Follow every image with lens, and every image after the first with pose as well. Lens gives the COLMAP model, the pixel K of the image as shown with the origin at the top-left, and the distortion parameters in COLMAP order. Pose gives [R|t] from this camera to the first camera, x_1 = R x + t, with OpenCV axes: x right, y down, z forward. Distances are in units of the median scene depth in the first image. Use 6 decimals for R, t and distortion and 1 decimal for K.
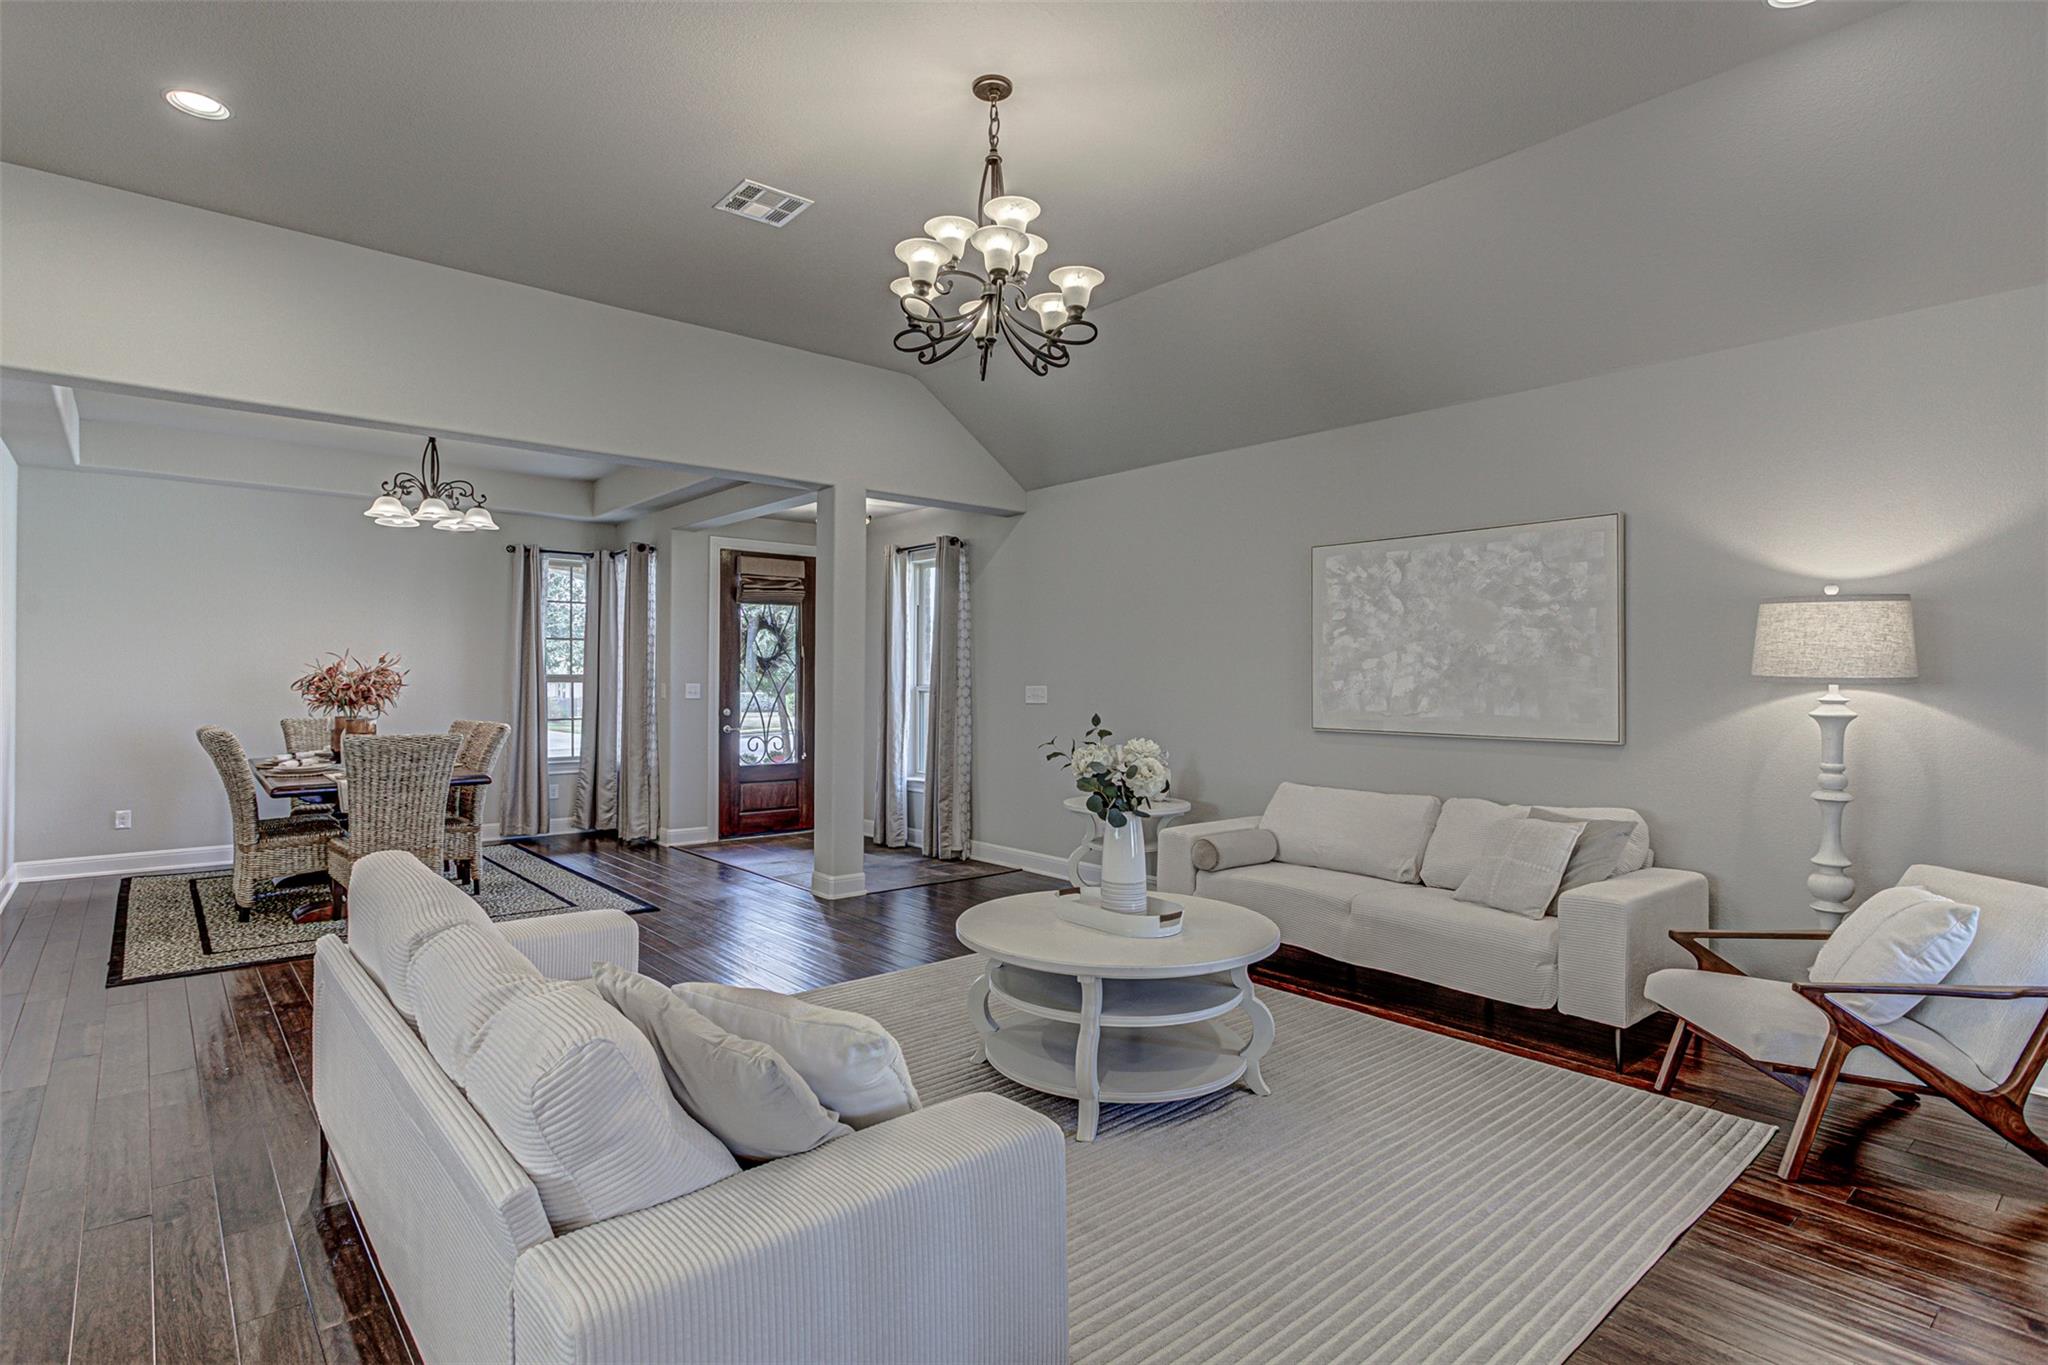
lens RADIAL K [[982.1, 0, 1016.1], [0, 982.1, 665.2], [0, 0, 1]] dist [0.003419, 0.000156]
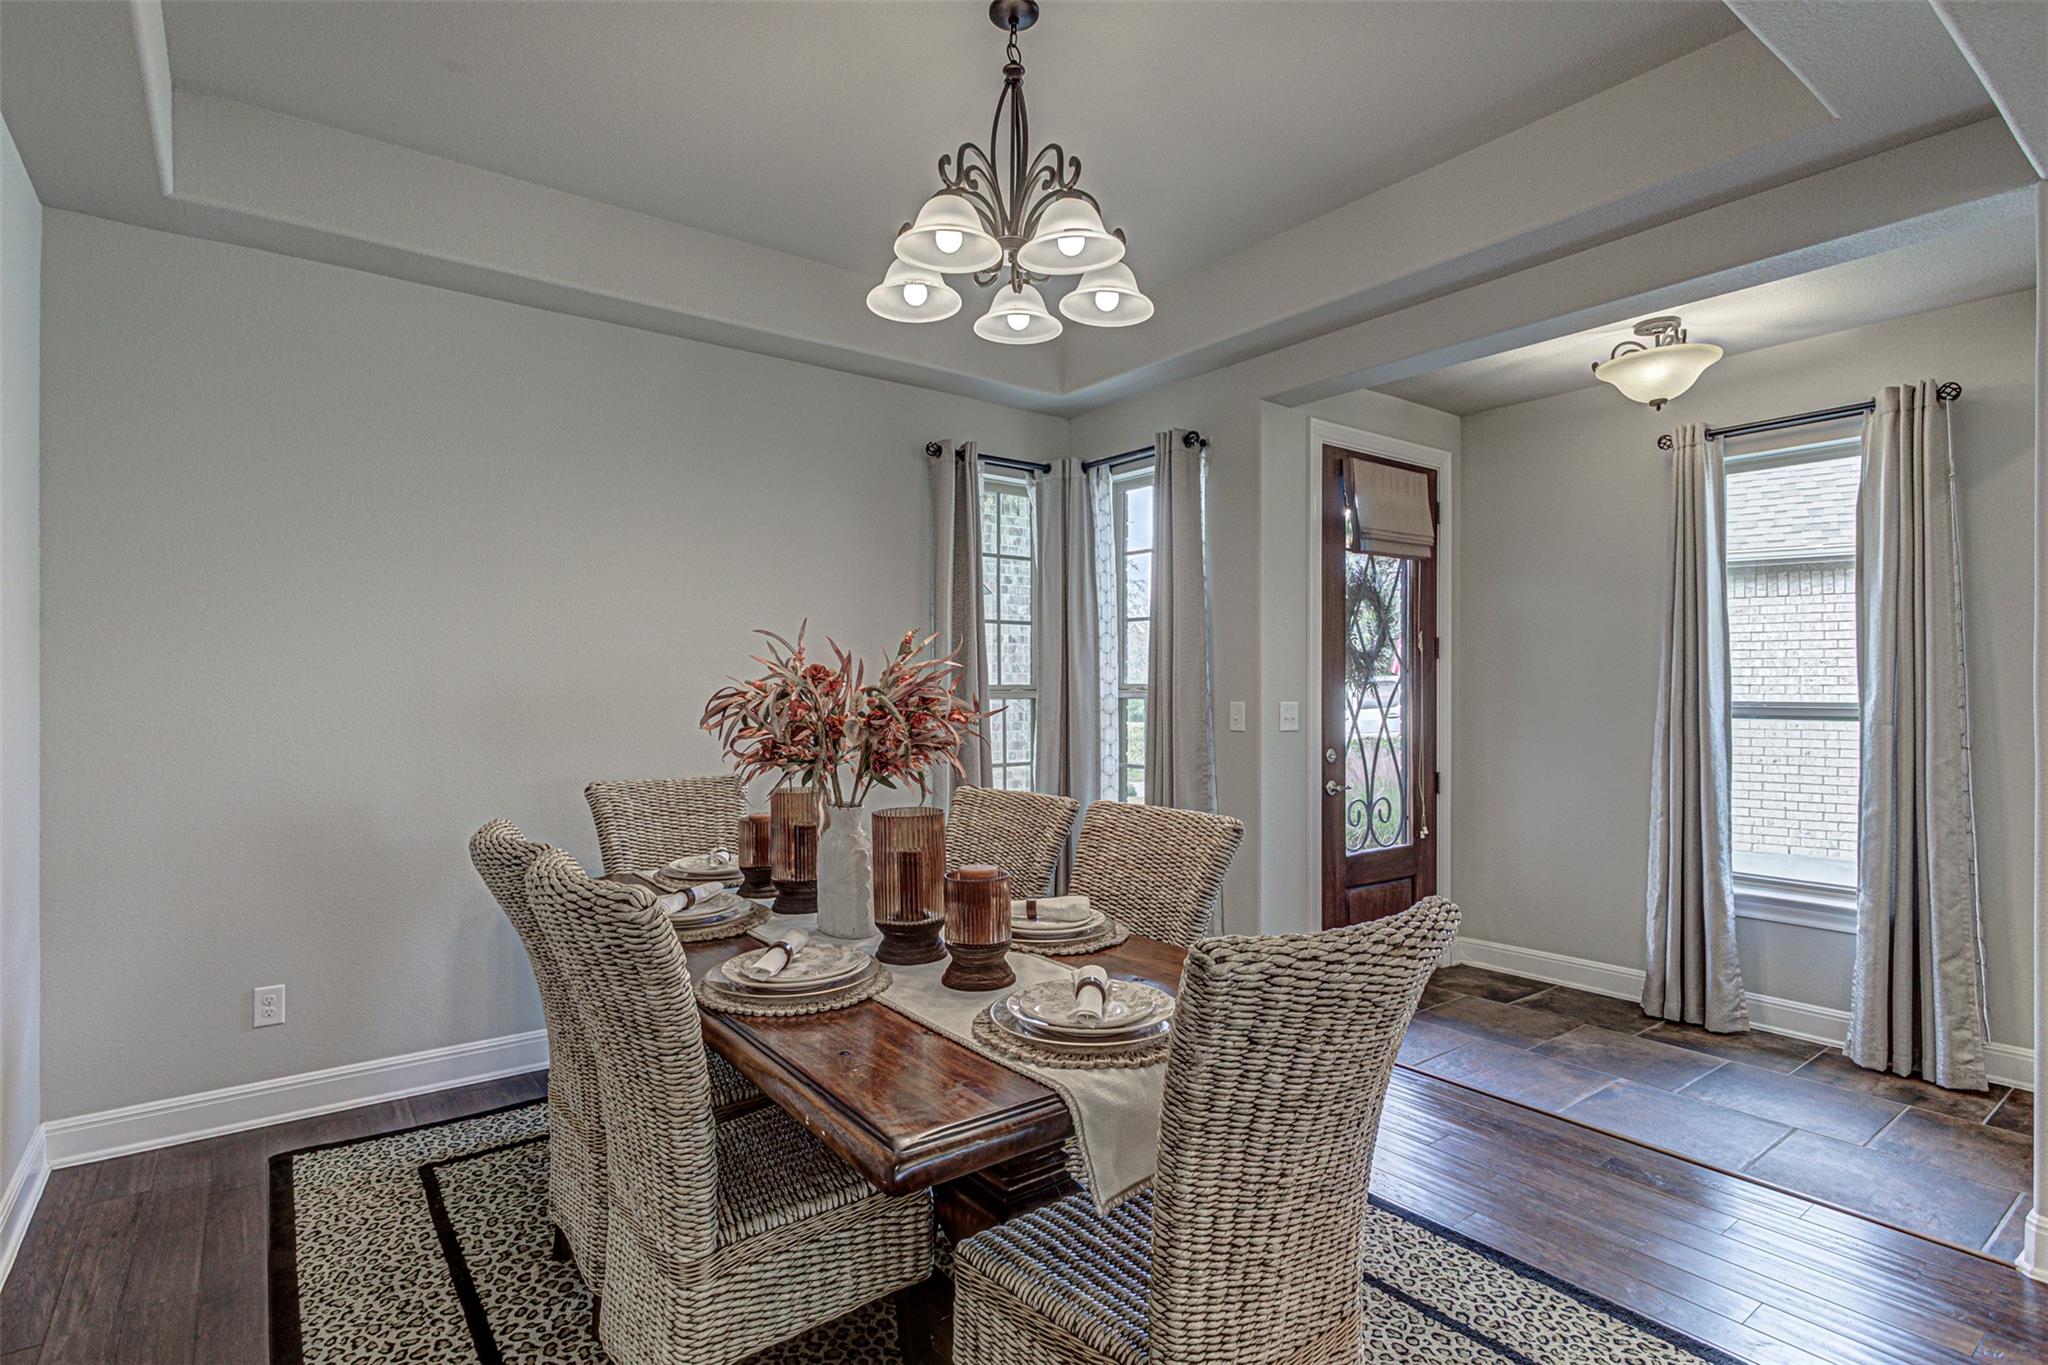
lens RADIAL K [[999.6, 0, 1015.9], [0, 999.6, 678.1], [0, 0, 1]] dist [-0.008711, 0.001319]
pose [[0.997363, -0.004624, -0.072429, -0.434298], [0.004813, 0.999985, 0.002430, 0.004541], [0.072417, -0.002773, 0.997371, 0.466034]]
